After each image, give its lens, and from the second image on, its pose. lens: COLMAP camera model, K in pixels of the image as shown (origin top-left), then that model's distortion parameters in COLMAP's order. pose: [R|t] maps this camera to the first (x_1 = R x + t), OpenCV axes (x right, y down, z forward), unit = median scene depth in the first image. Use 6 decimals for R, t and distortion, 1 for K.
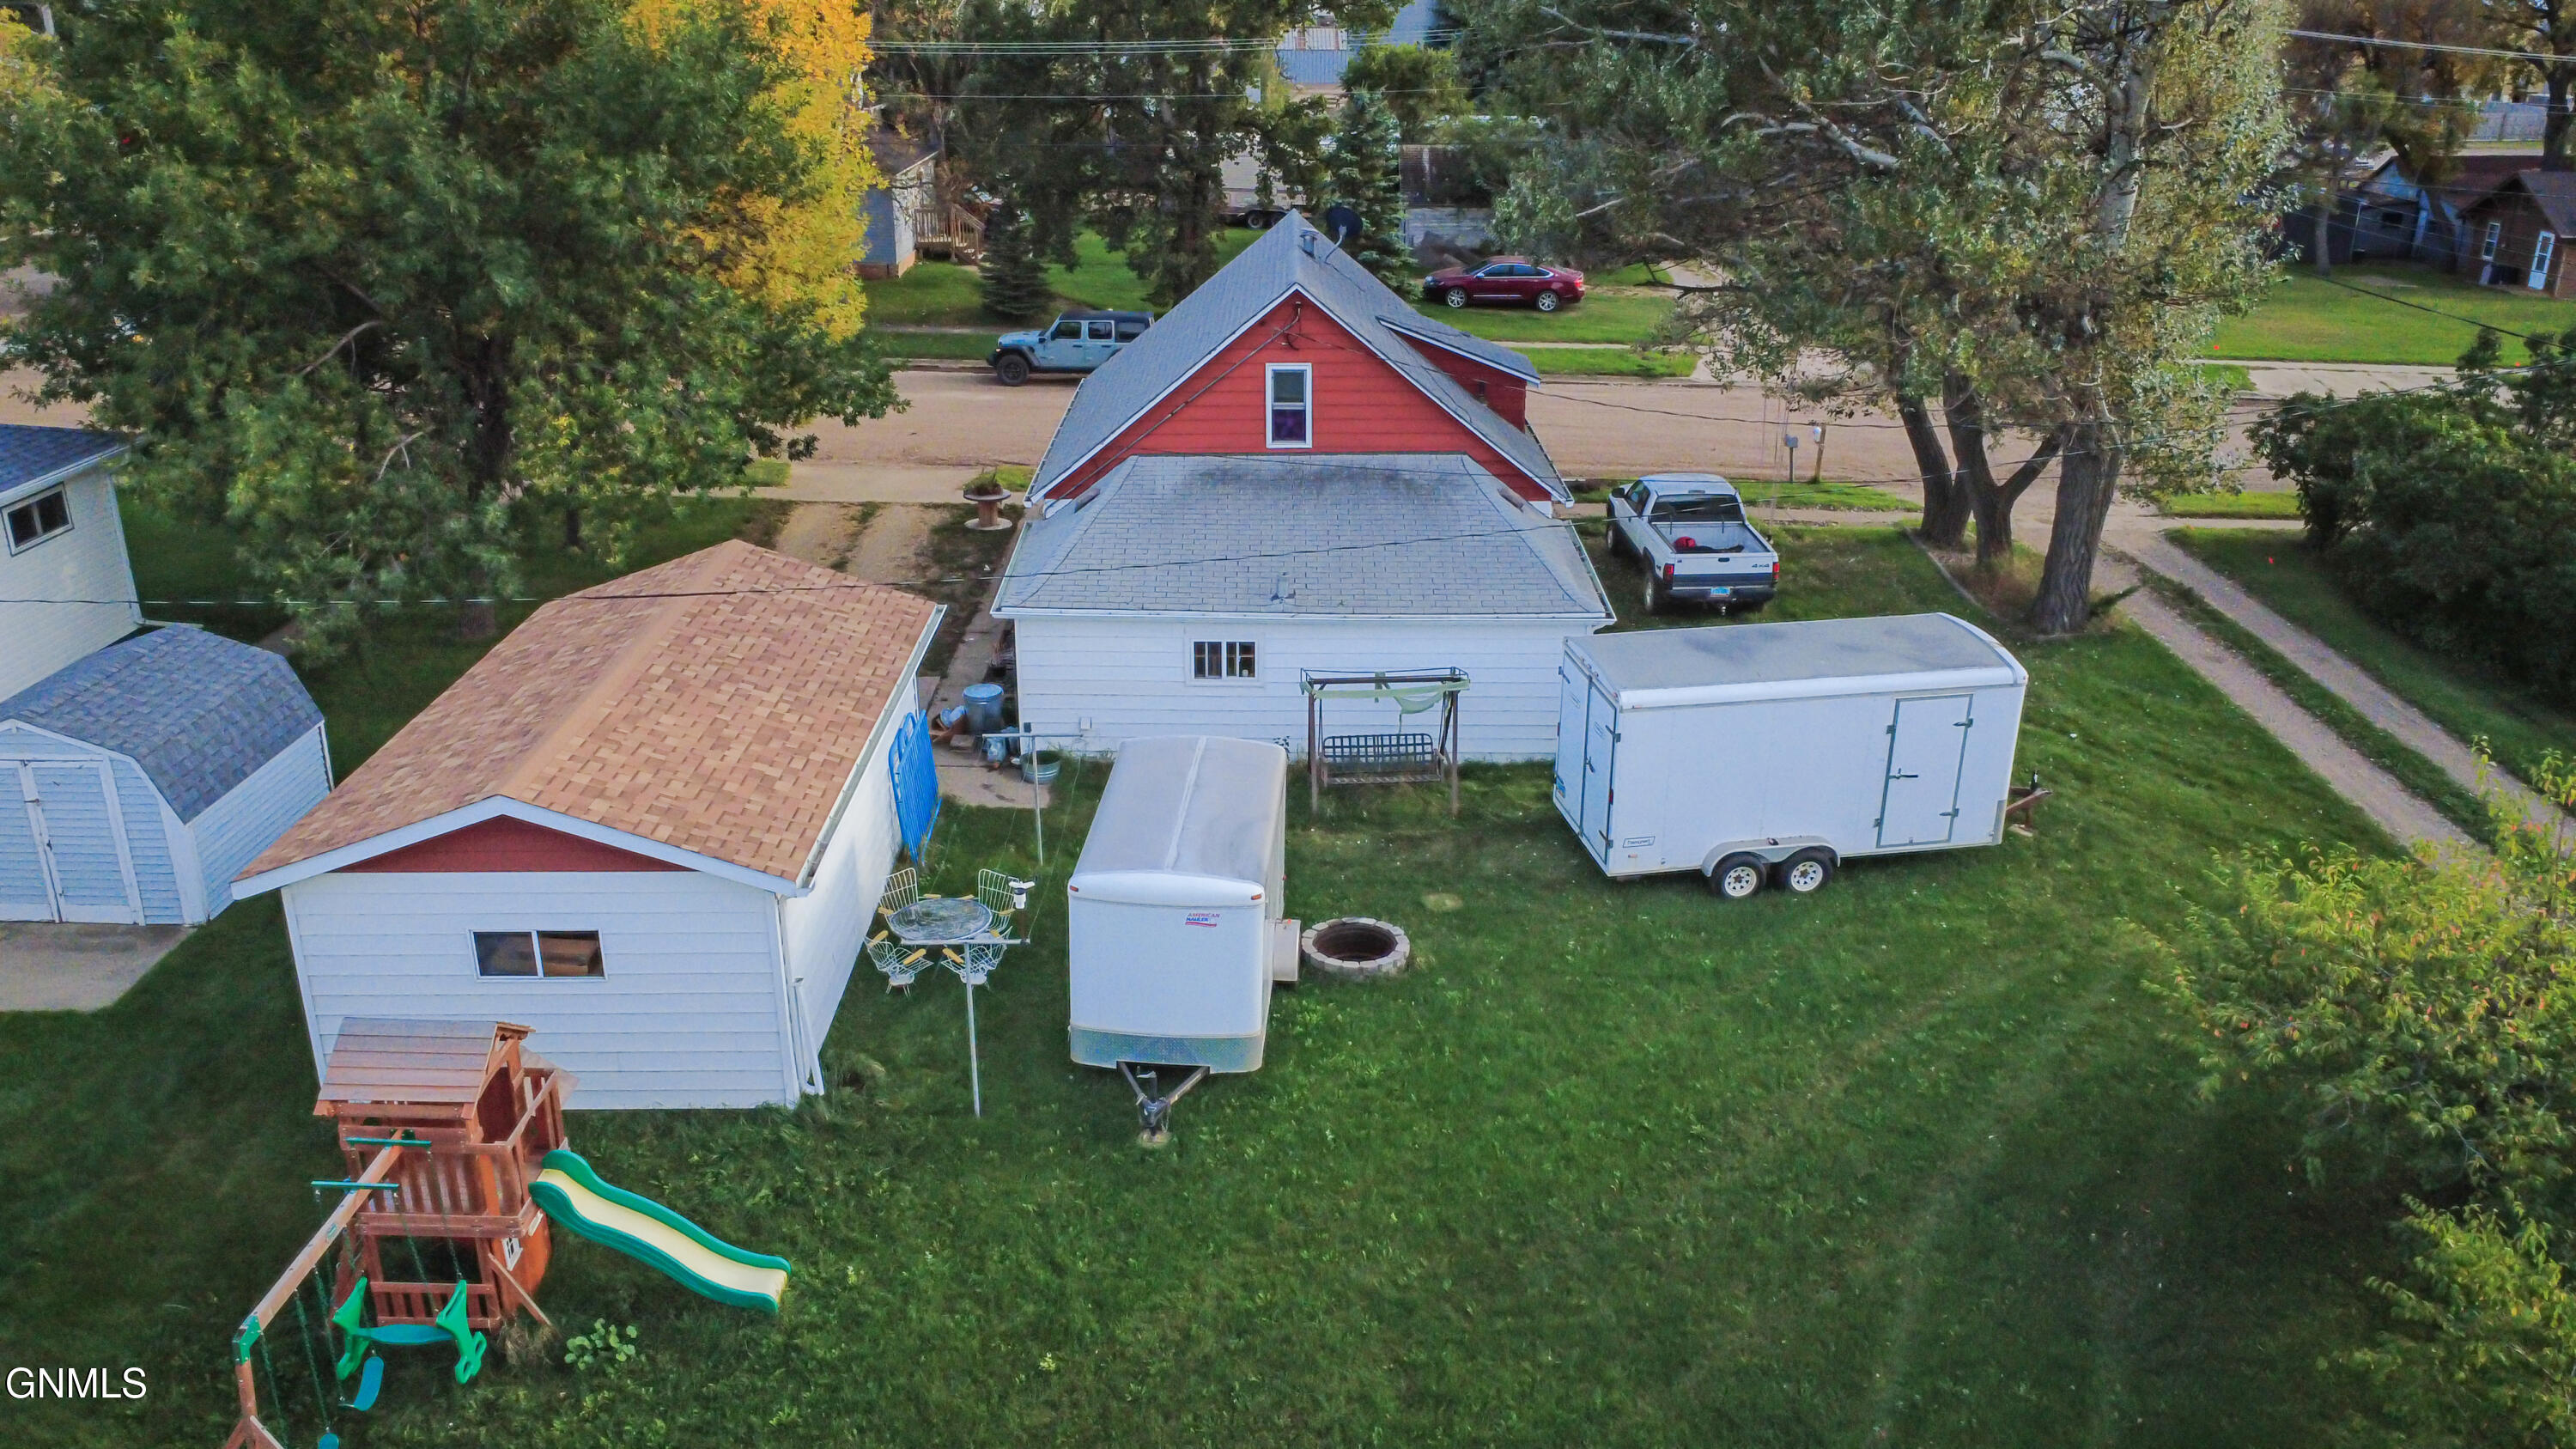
lens RADIAL K [[1934.6, 0, 1288.0], [0, 1934.6, 724.5], [0, 0, 1]] dist [-0.002401, 0.006617]
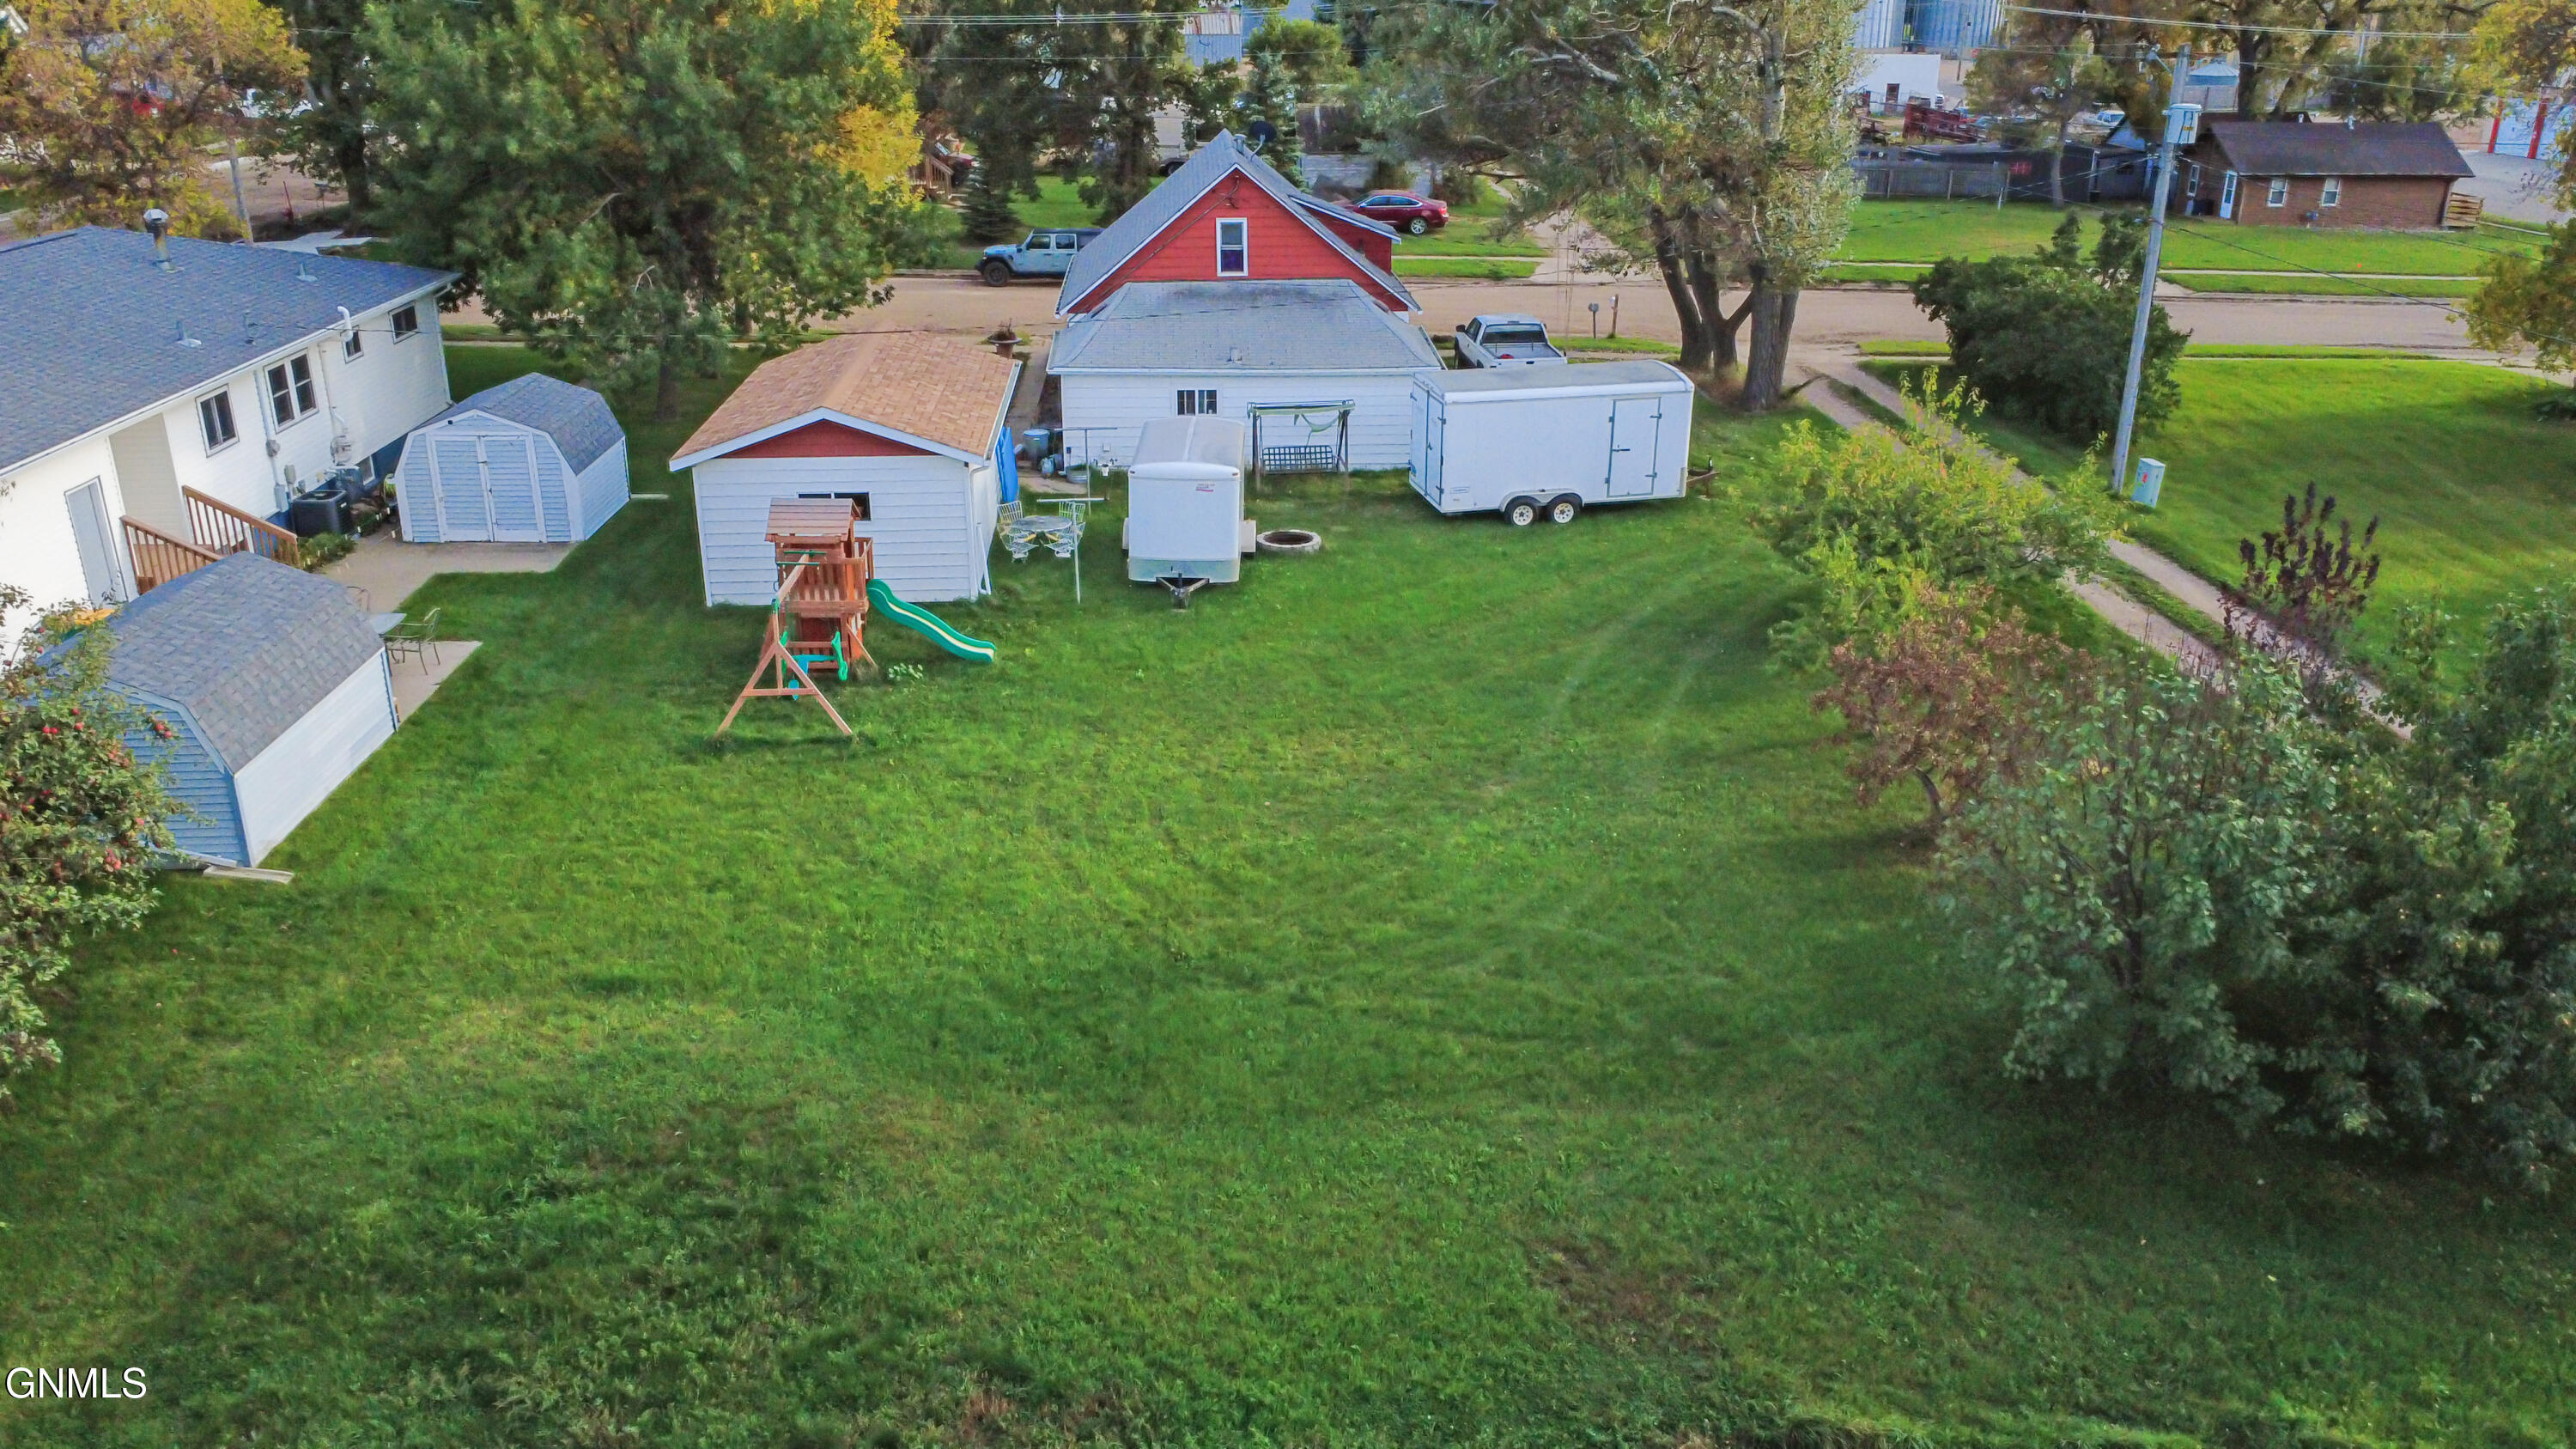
lens RADIAL K [[1934.6, 0, 1288.0], [0, 1934.6, 724.5], [0, 0, 1]] dist [-0.002401, 0.006617]
pose [[0.998466, -0.021272, 0.051111, -0.044451], [0.021038, 0.999766, 0.005121, 0.216168], [-0.051208, -0.004038, 0.998680, -0.544983]]
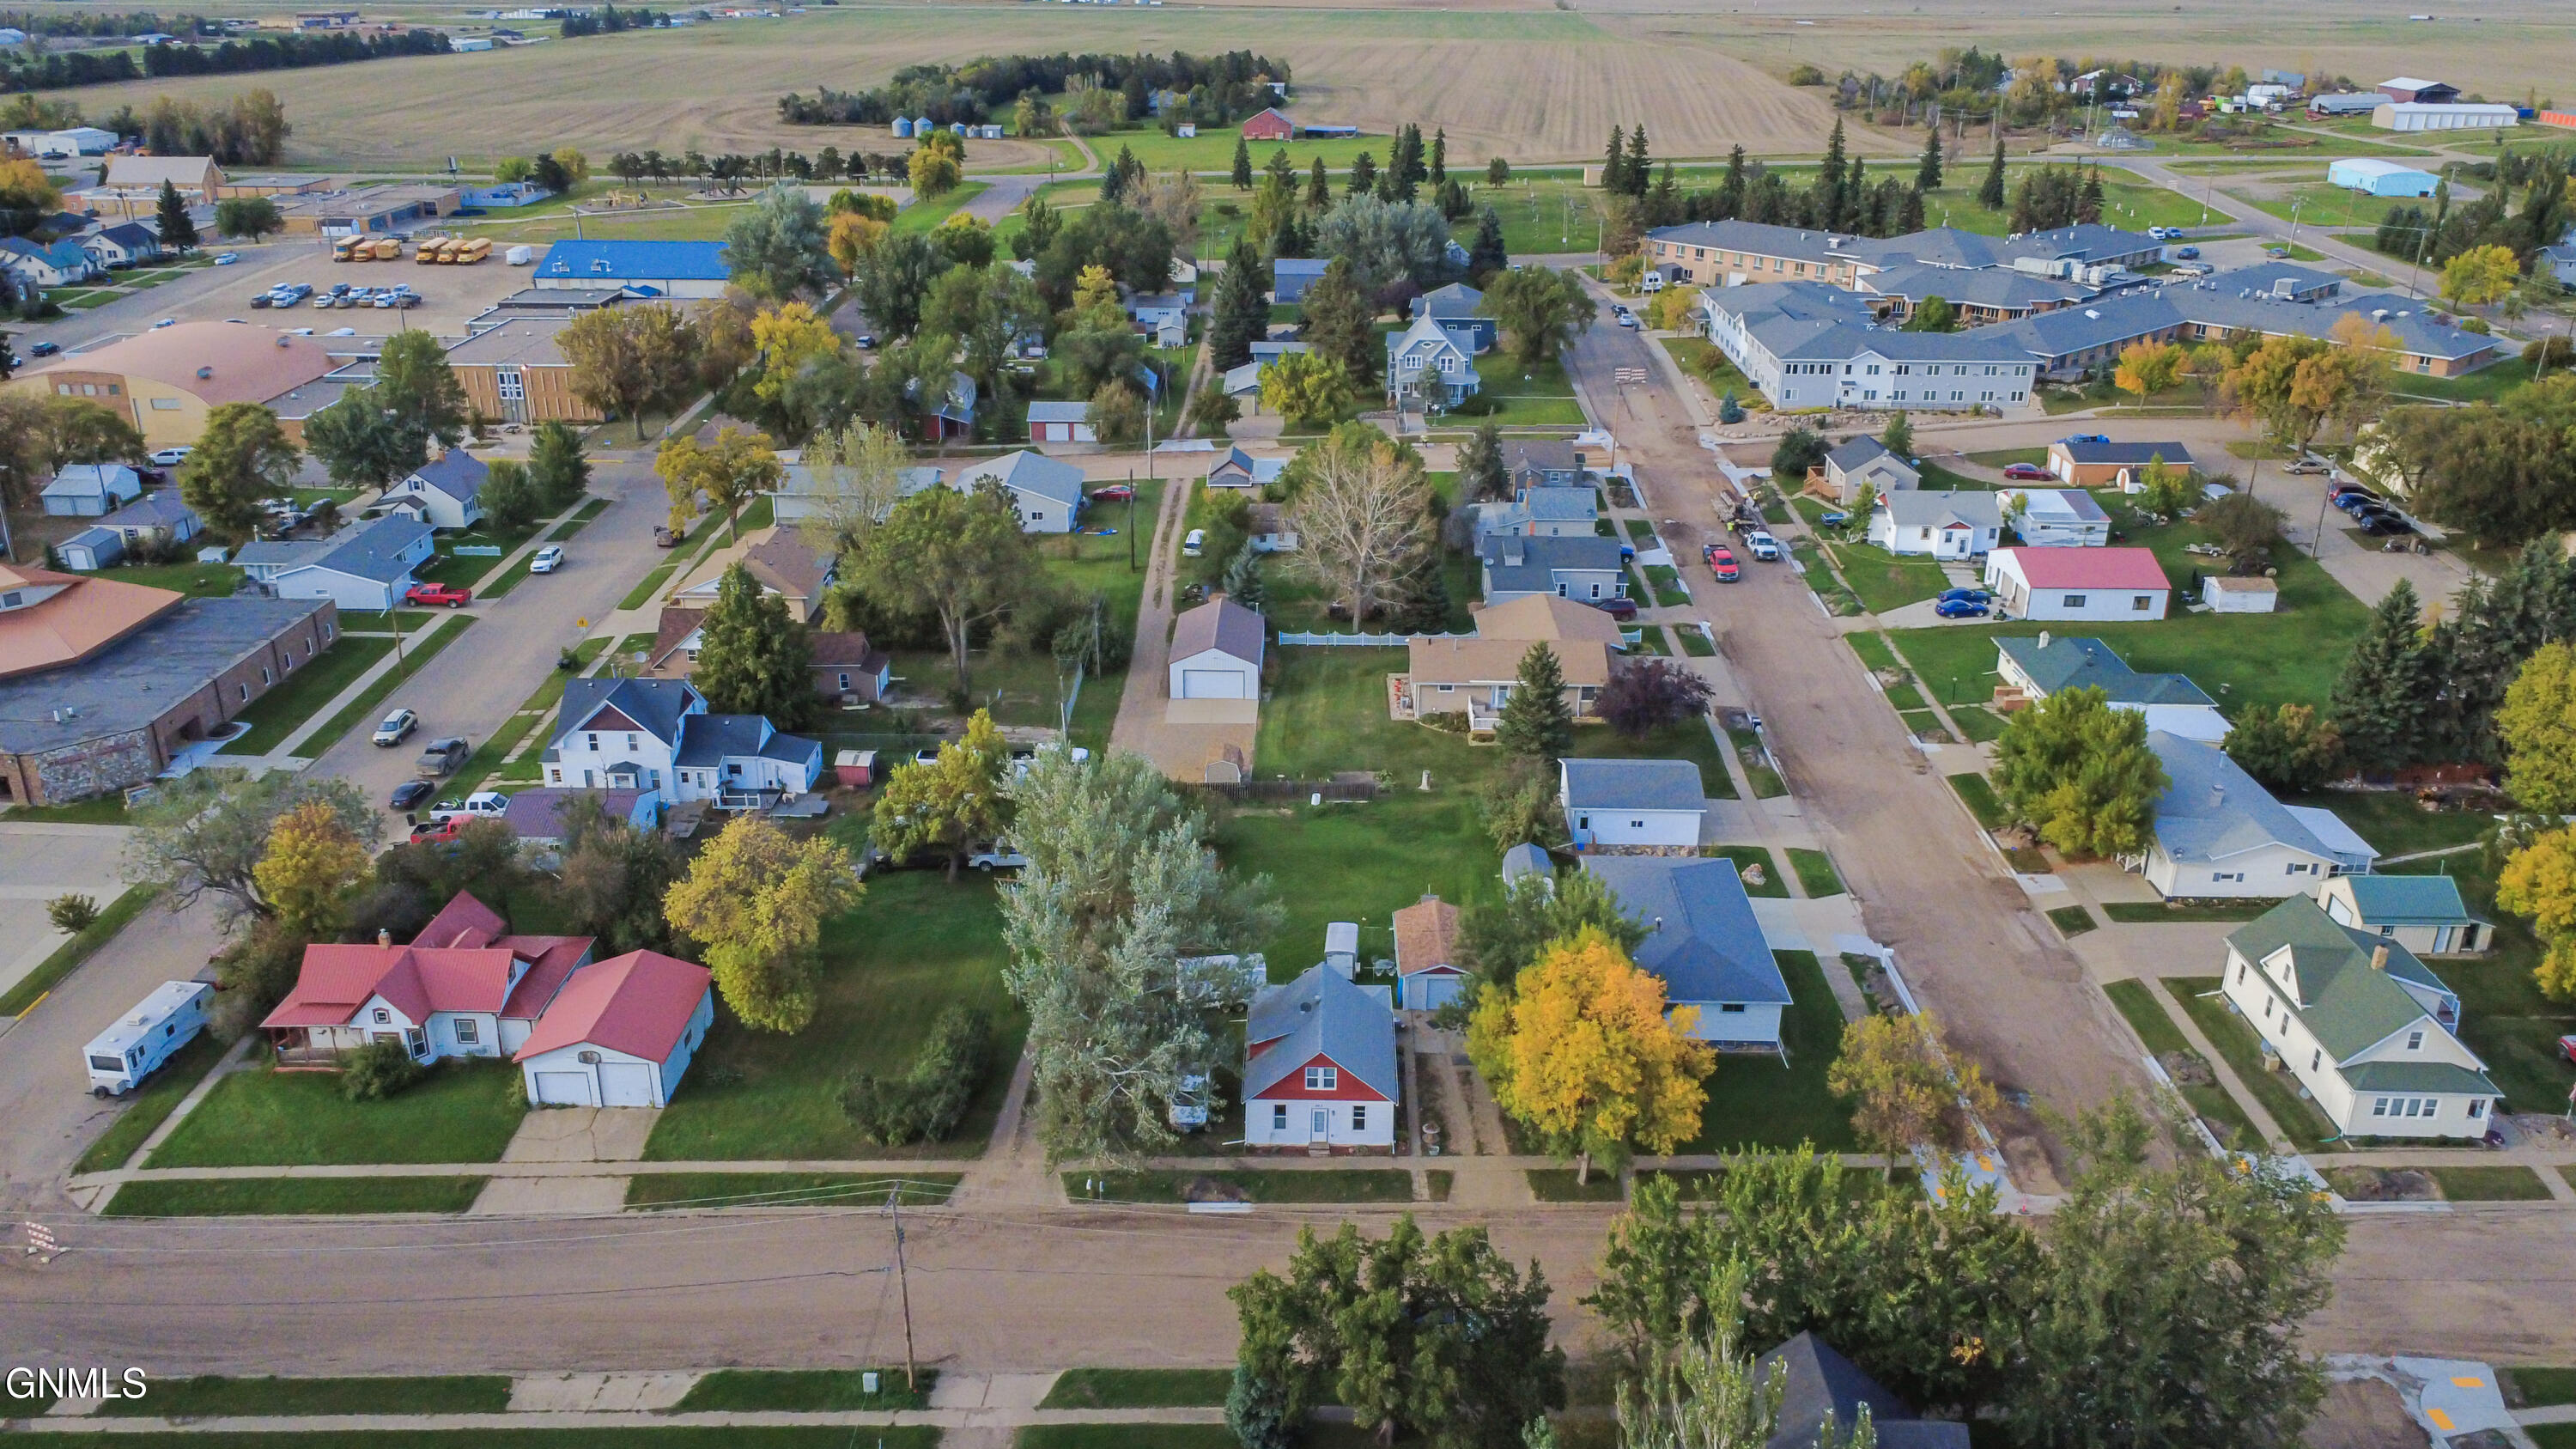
lens RADIAL K [[1934.6, 0, 1288.0], [0, 1934.6, 724.5], [0, 0, 1]] dist [-0.002401, 0.006617]
pose [[-0.999613, -0.020563, 0.018718, 0.011800], [-0.002000, 0.724585, 0.689182, -3.471832], [-0.027735, 0.688878, -0.724346, 3.721949]]
